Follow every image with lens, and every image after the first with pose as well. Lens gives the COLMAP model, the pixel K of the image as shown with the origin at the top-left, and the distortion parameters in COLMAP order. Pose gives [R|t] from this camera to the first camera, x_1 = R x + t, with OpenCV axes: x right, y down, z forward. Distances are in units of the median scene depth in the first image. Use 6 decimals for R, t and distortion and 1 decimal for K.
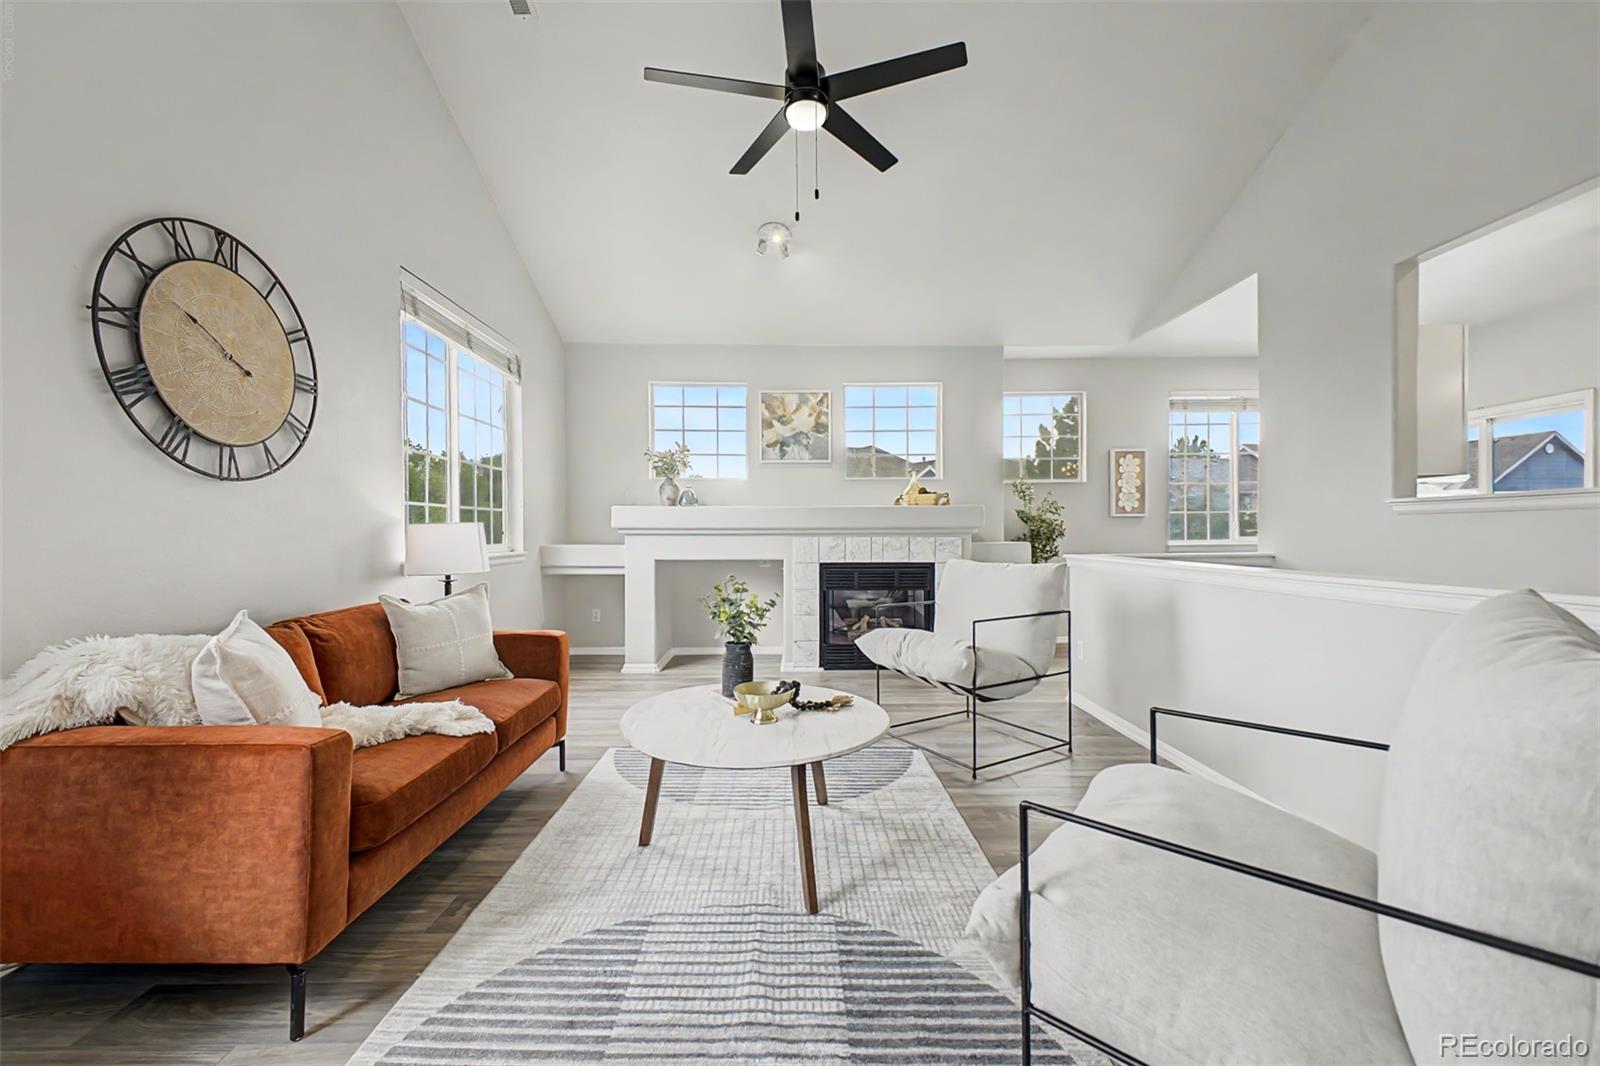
lens RADIAL K [[641.0, 0, 802.0], [0, 641.0, 541.5], [0, 0, 1]] dist [0.006557, -0.001392]
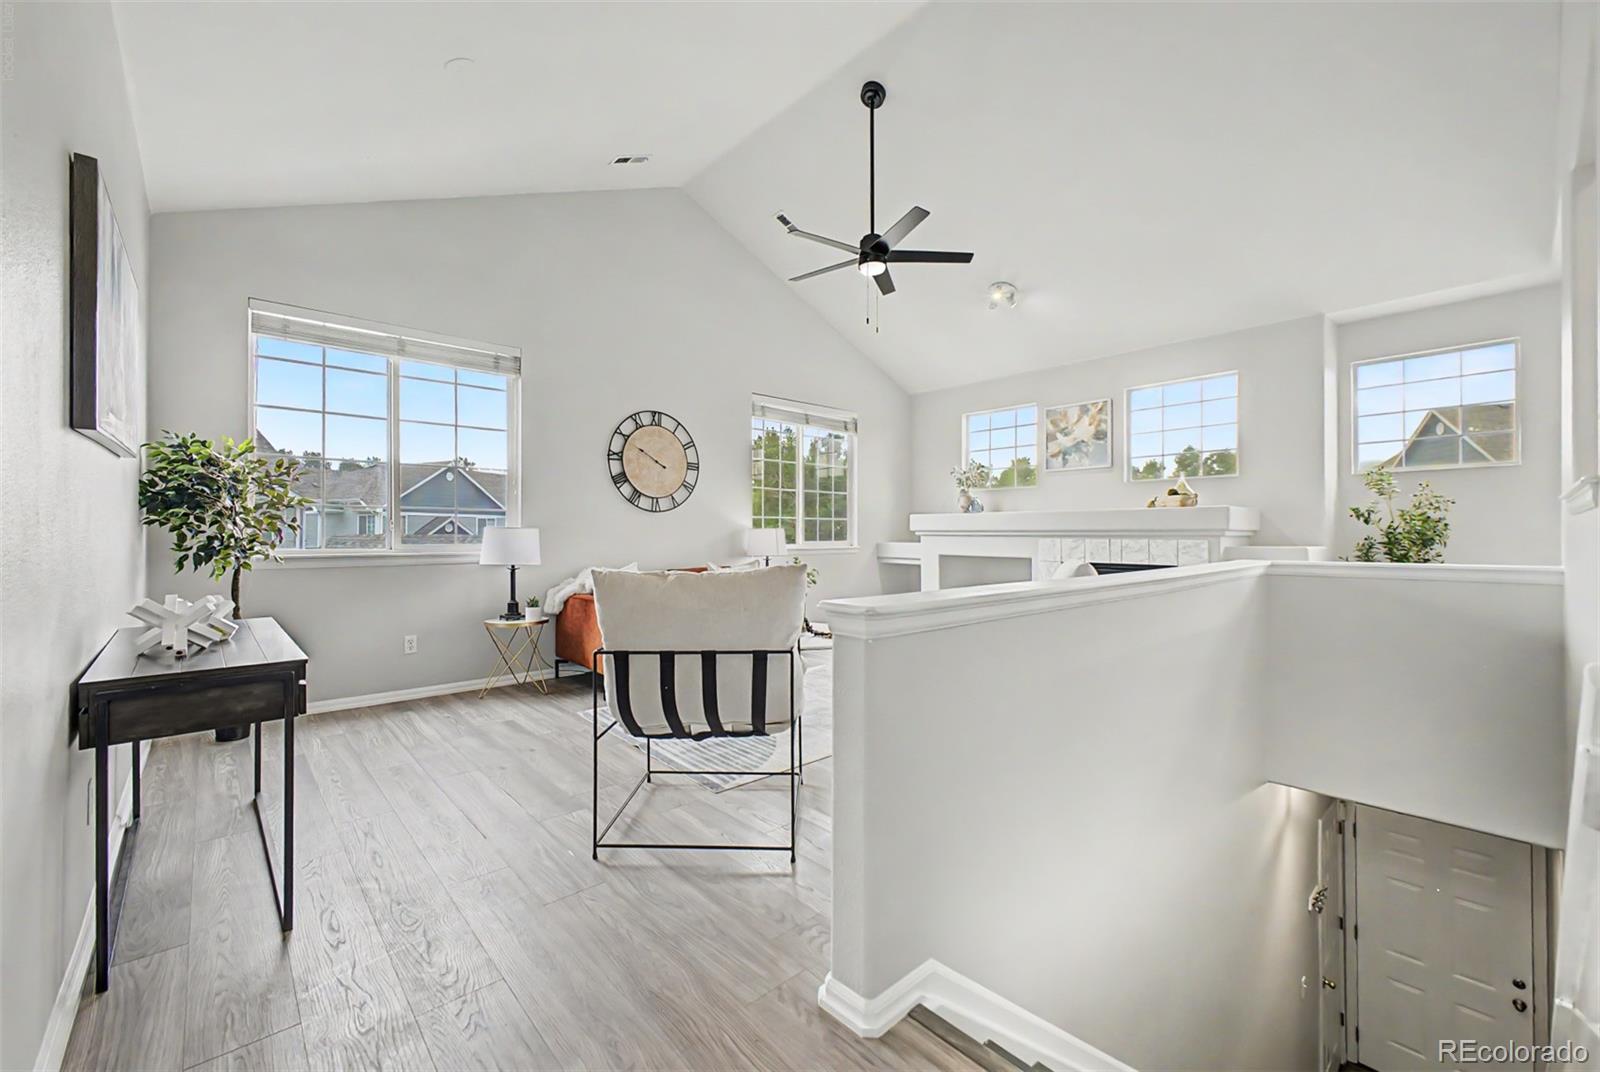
lens RADIAL K [[641.0, 0, 784.5], [0, 641.0, 534.2], [0, 0, 1]] dist [0.006557, -0.001392]
pose [[0.645525, 0.004819, -0.763724, 0.850880], [-0.013209, 0.999901, -0.004856, -0.003689], [0.763625, 0.013222, 0.645525, -0.130841]]
